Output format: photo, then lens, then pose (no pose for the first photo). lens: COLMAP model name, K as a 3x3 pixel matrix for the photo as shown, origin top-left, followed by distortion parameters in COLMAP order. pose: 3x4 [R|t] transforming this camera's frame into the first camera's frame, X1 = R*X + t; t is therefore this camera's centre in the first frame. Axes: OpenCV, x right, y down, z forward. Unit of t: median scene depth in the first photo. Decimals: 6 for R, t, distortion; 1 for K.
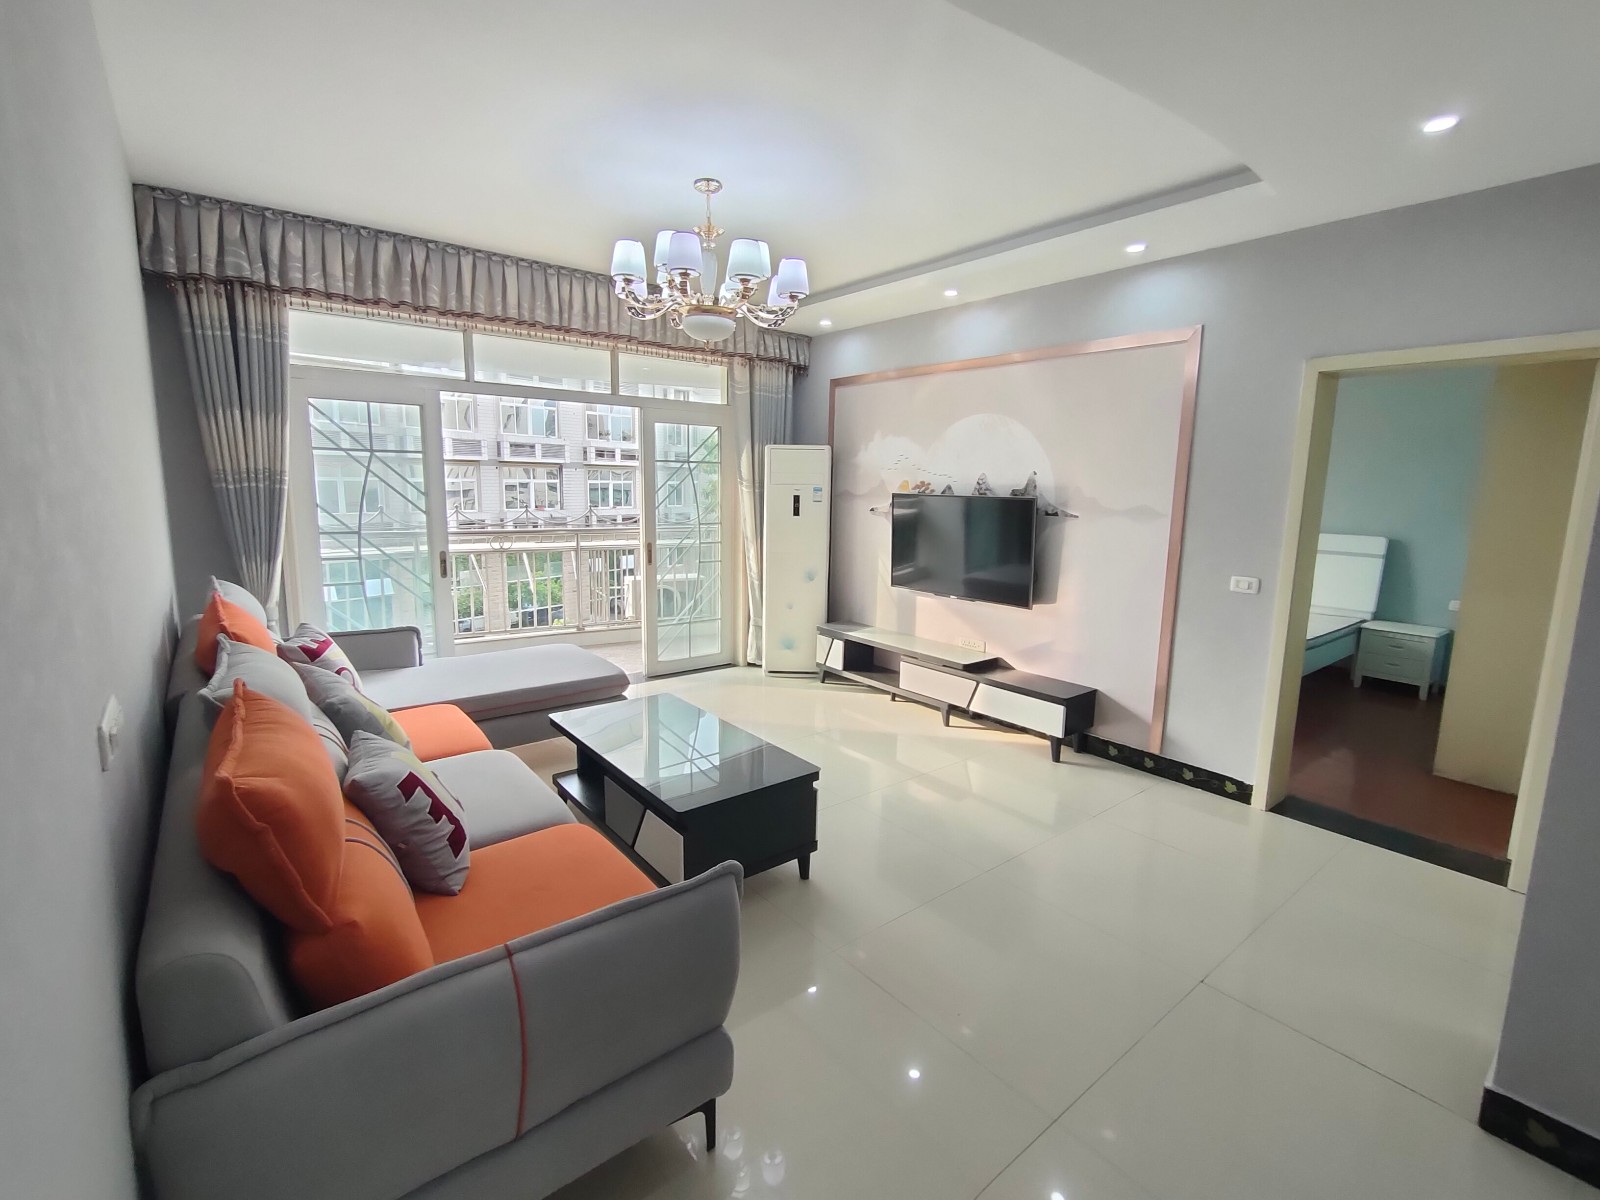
lens RADIAL K [[729.4, 0, 775.5], [0, 729.4, 593.9], [0, 0, 1]] dist [-0.000478, 0.001092]
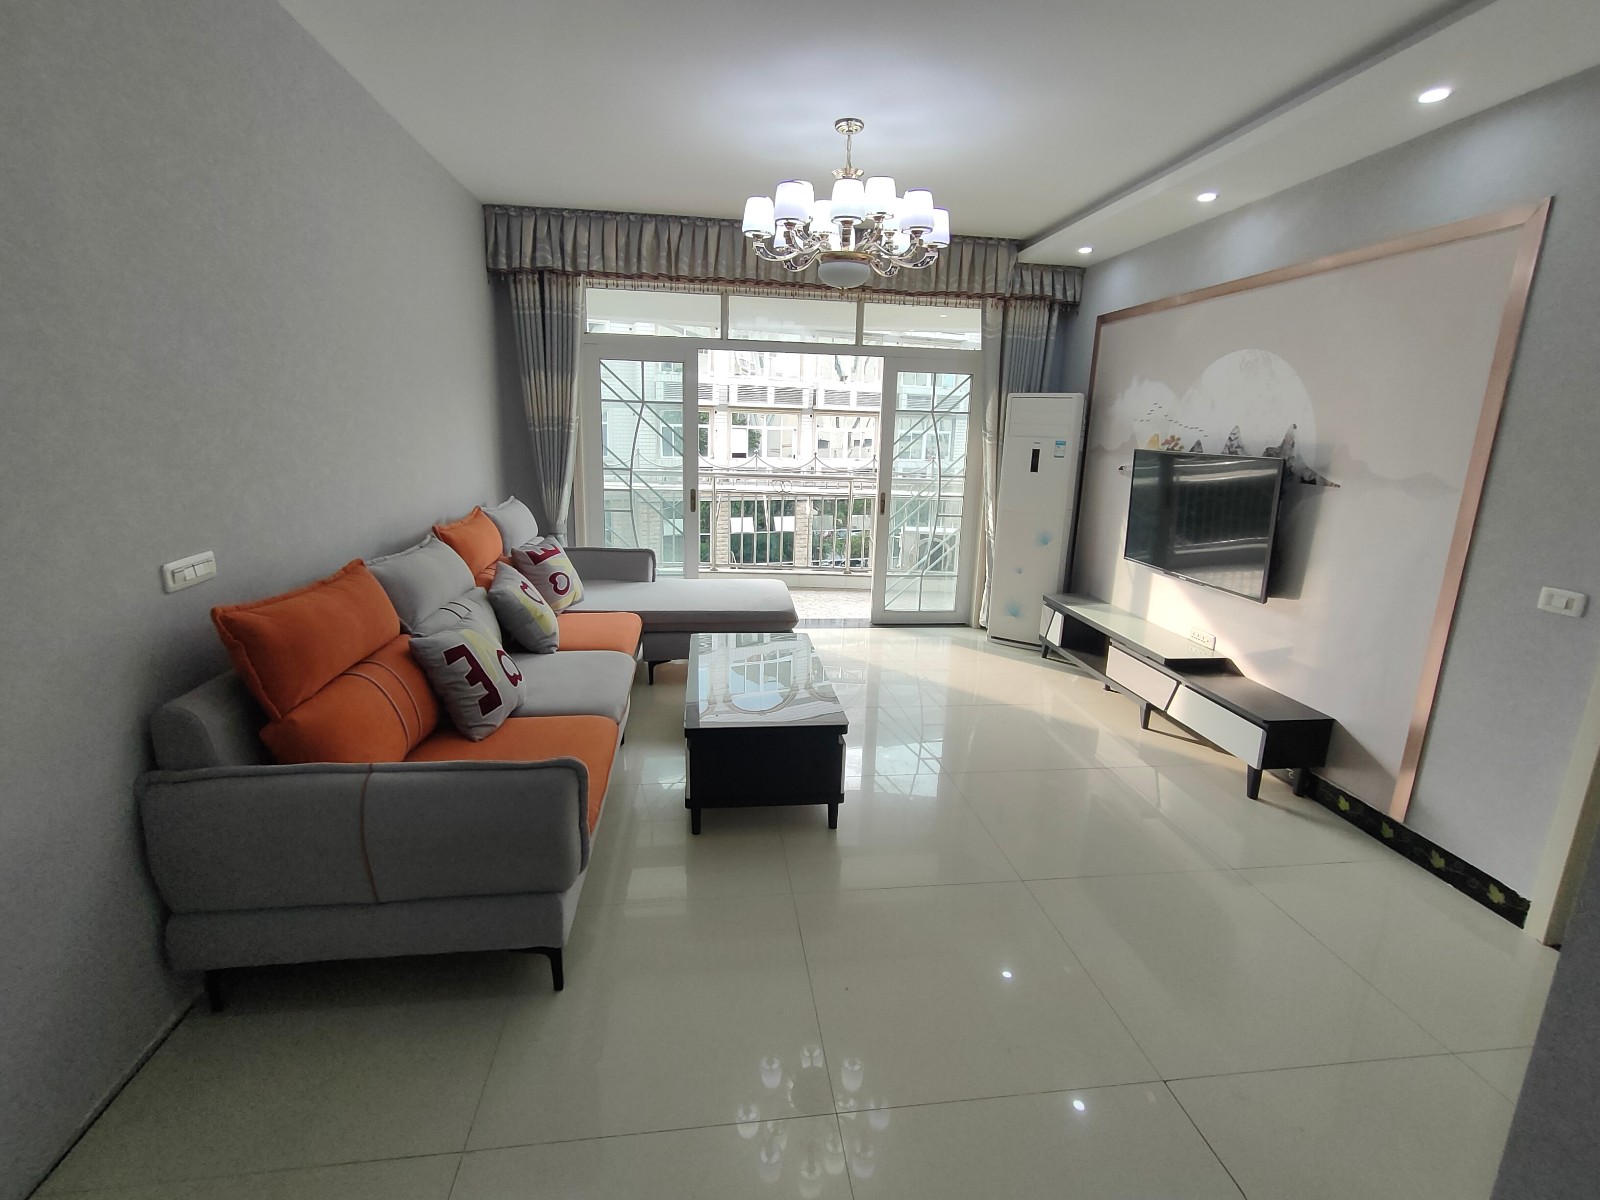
lens RADIAL K [[729.4, 0, 792.6], [0, 729.4, 593.5], [0, 0, 1]] dist [-0.000478, 0.001092]
pose [[0.856723, 0.125355, -0.500311, 0.313462], [-0.093706, 0.991702, 0.088015, -0.010924], [0.507193, -0.028522, 0.861361, 0.073815]]
